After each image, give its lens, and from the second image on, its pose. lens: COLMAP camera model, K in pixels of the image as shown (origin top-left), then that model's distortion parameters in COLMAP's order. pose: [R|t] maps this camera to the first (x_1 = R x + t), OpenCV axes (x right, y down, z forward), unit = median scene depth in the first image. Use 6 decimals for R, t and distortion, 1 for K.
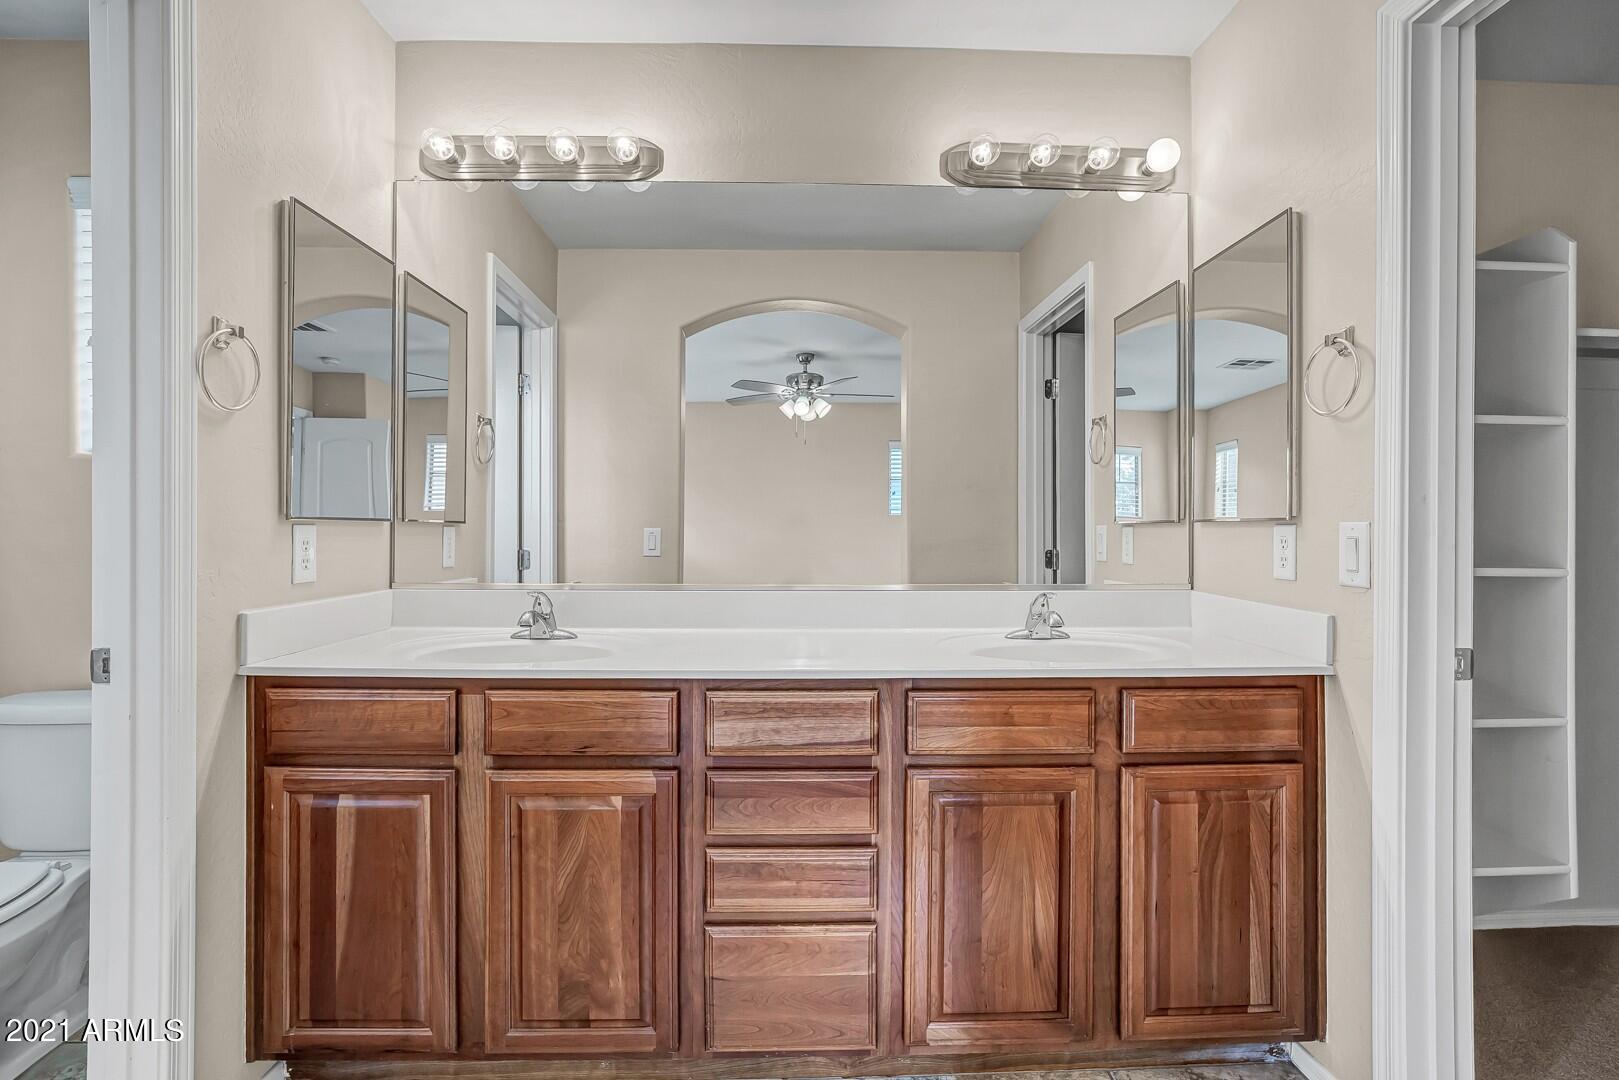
lens RADIAL K [[803.8, 0, 818.7], [0, 803.8, 530.4], [0, 0, 1]] dist [-0.020063, 0.000441]
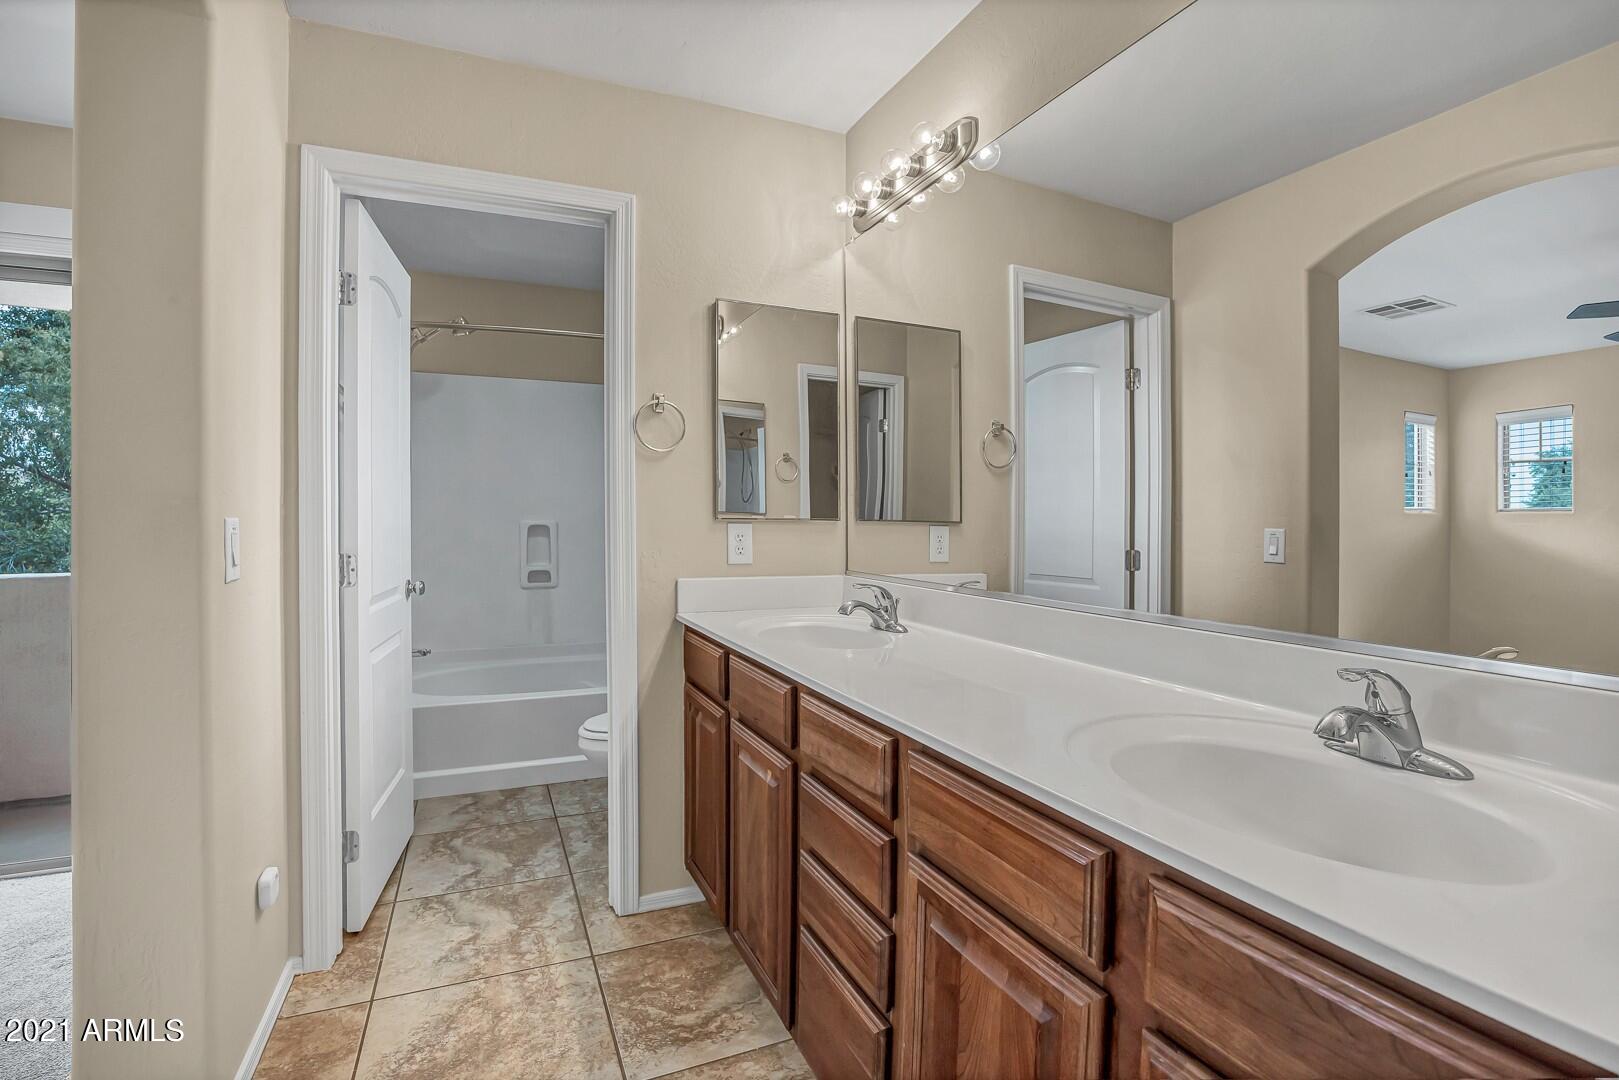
lens RADIAL K [[767.1, 0, 809.5], [0, 767.1, 540.0], [0, 0, 1]] dist [-0.046352, -0.000049]
pose [[0.367445, 0.022623, -0.929770, 0.727634], [-0.008357, 0.999744, 0.021023, -0.007256], [0.930008, 0.000046, 0.367540, 0.655572]]
